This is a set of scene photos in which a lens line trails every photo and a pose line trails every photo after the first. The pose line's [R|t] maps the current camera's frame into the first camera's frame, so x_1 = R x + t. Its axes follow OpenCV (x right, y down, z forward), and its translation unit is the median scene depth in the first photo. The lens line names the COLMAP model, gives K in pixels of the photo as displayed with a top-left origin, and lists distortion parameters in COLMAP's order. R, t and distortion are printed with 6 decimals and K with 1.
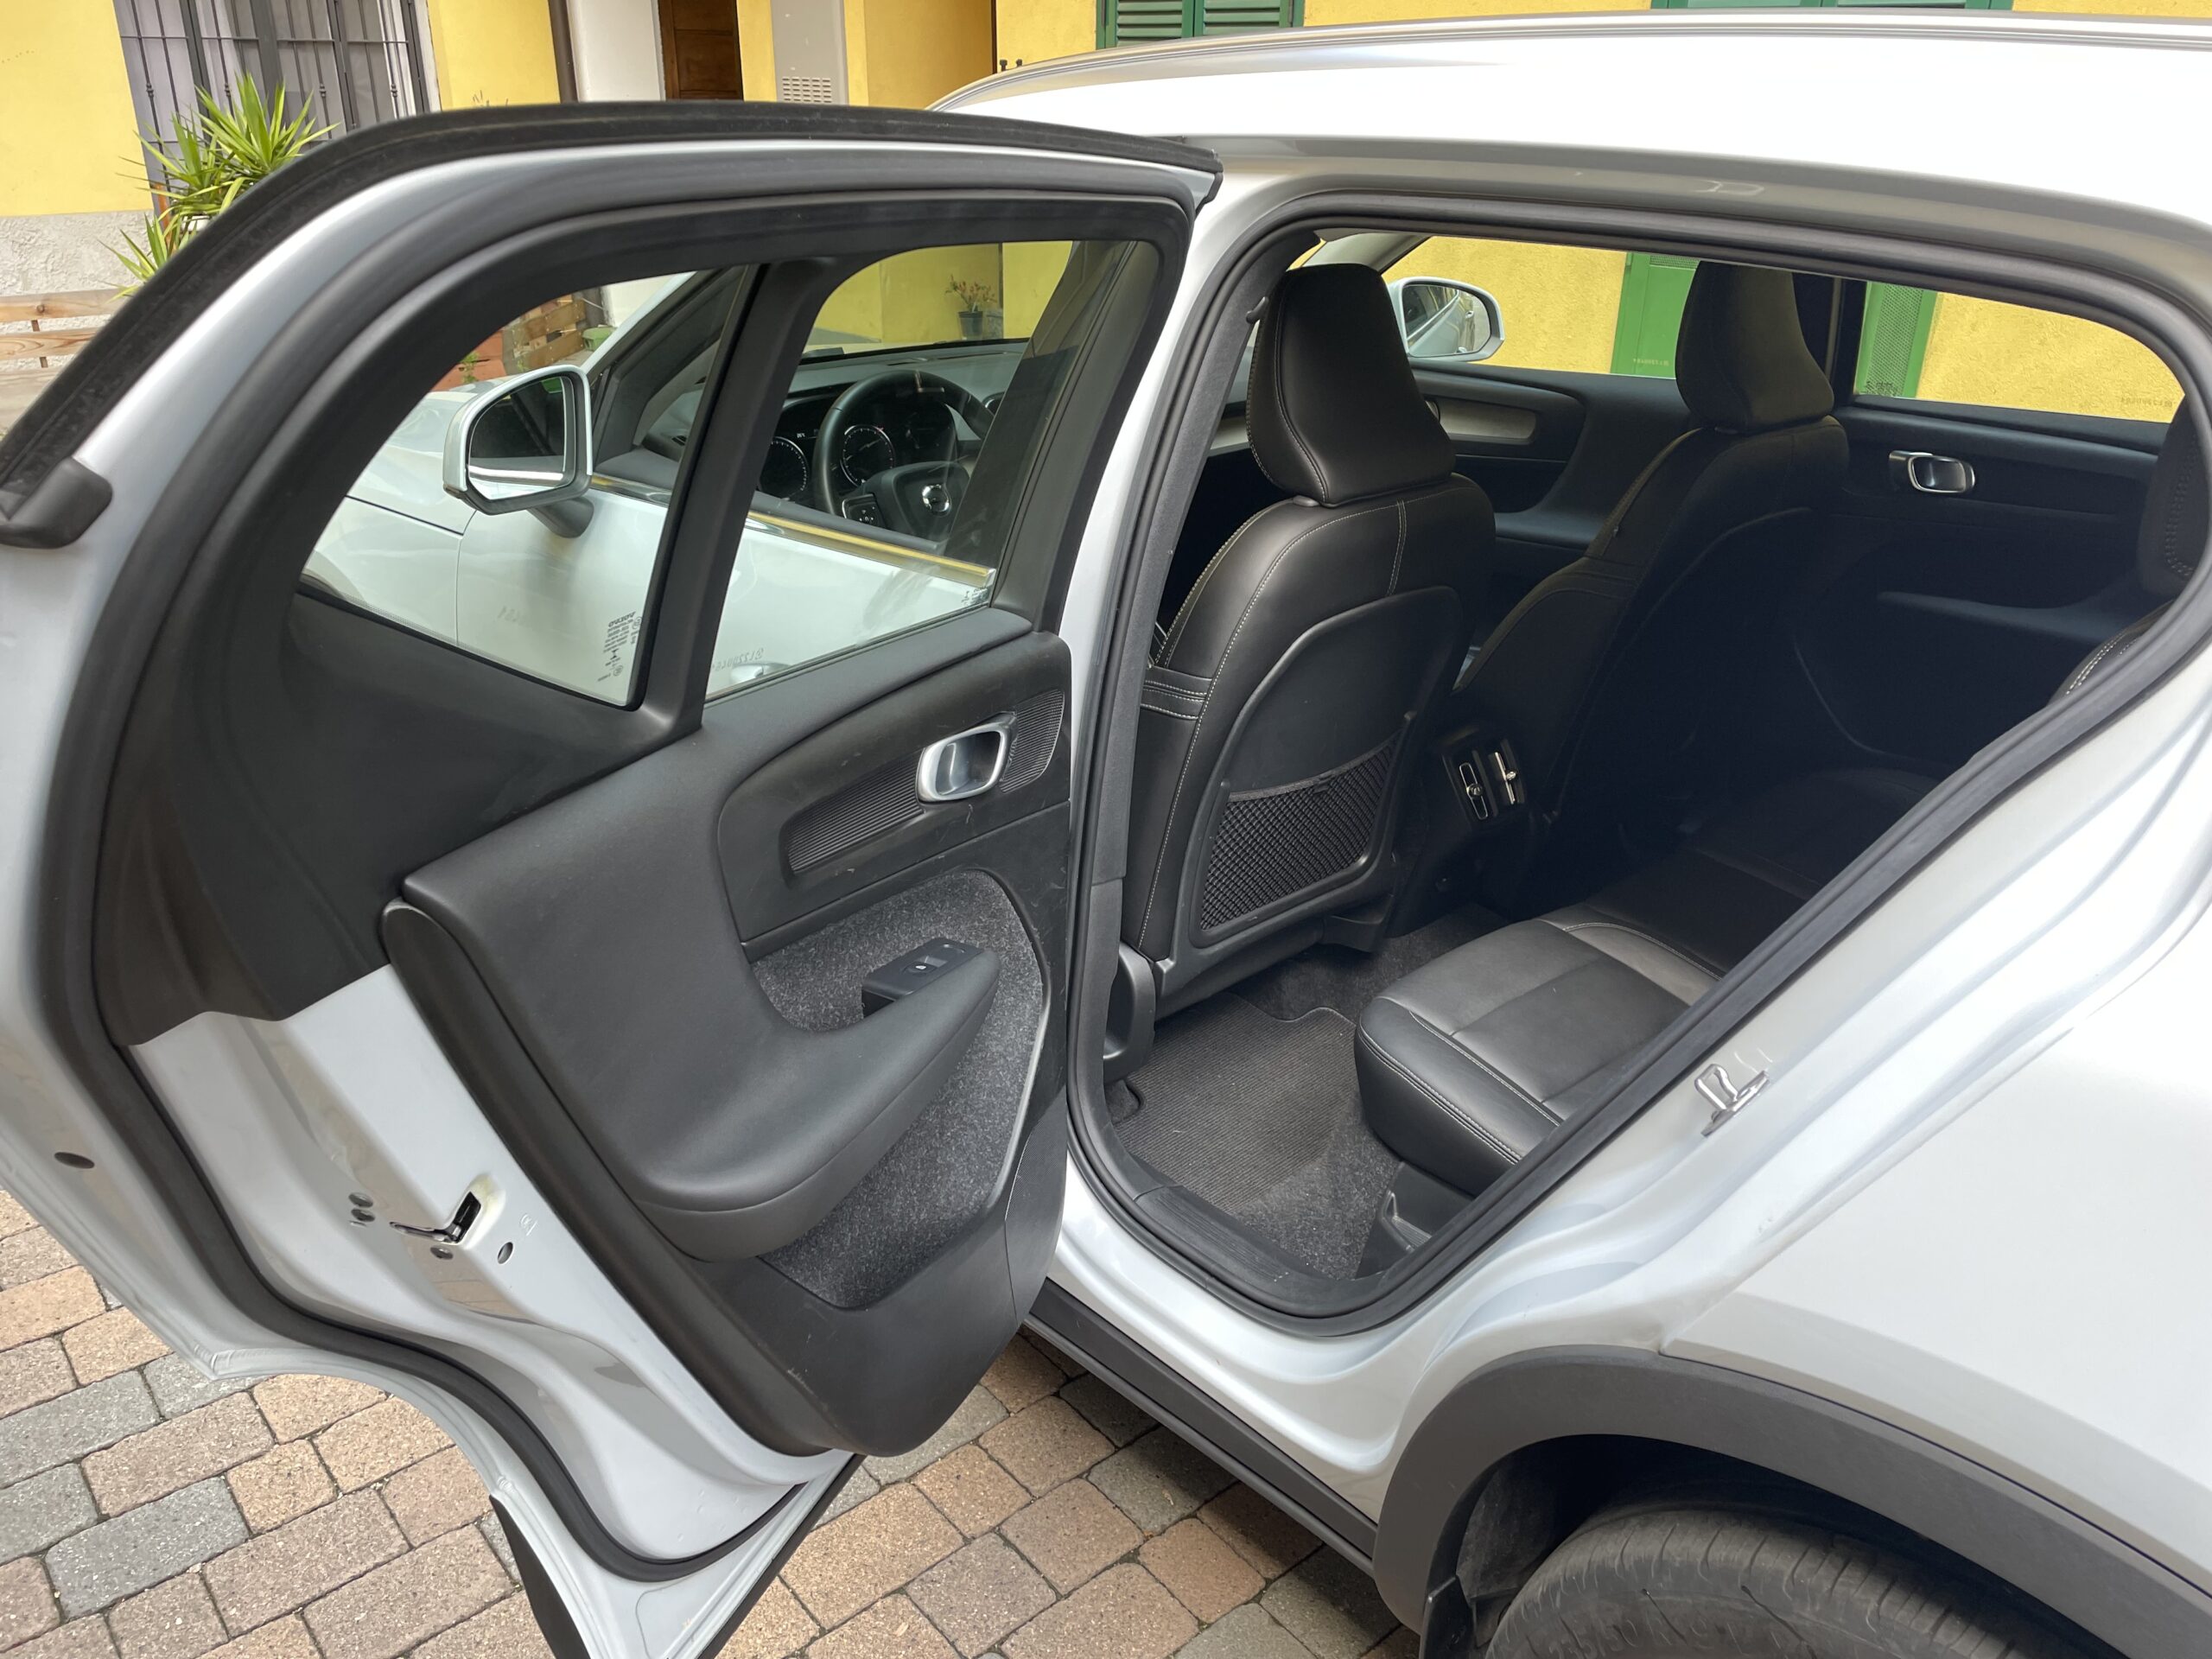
lens RADIAL K [[1669.2, 0, 1123.2], [0, 1669.2, 838.0], [0, 0, 1]] dist [0.088991, -0.110217]
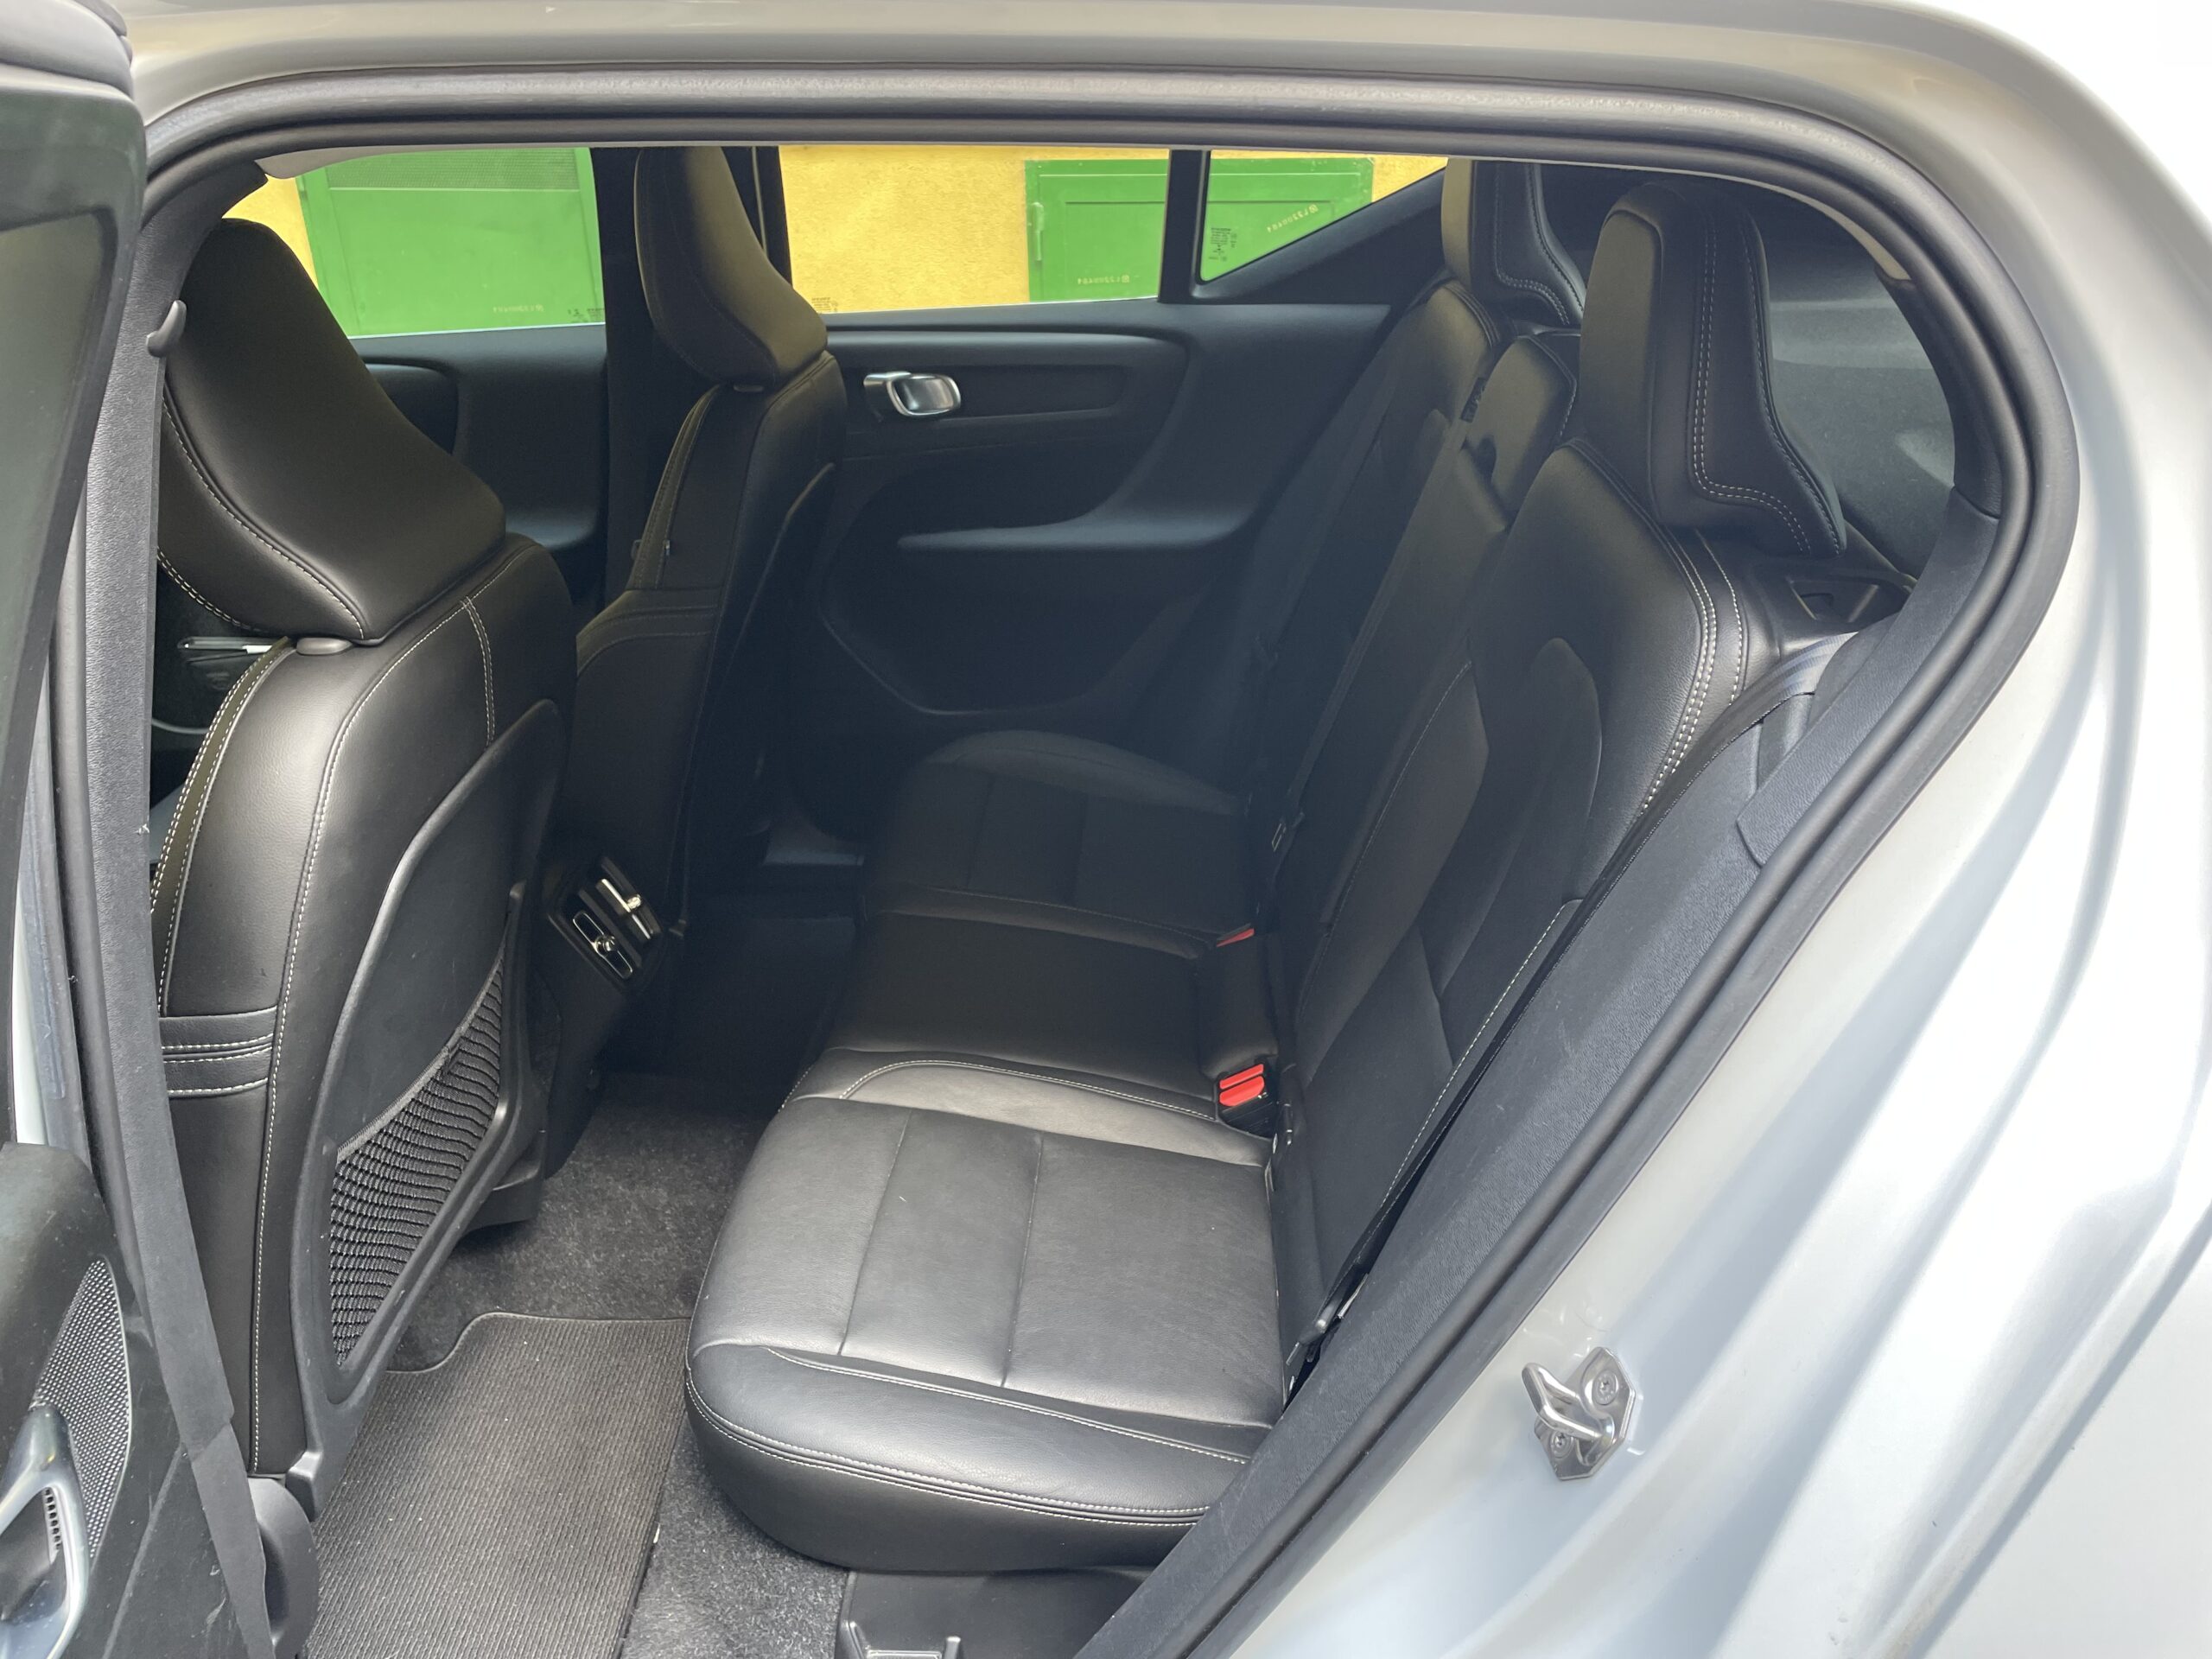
lens RADIAL K [[1669.2, 0, 1107.2], [0, 1669.2, 814.2], [0, 0, 1]] dist [0.088991, -0.110217]
pose [[0.717284, -0.330166, 0.613590, -0.059242], [0.308991, 0.940008, 0.144600, -0.128406], [-0.624522, 0.085875, 0.776272, 0.348097]]
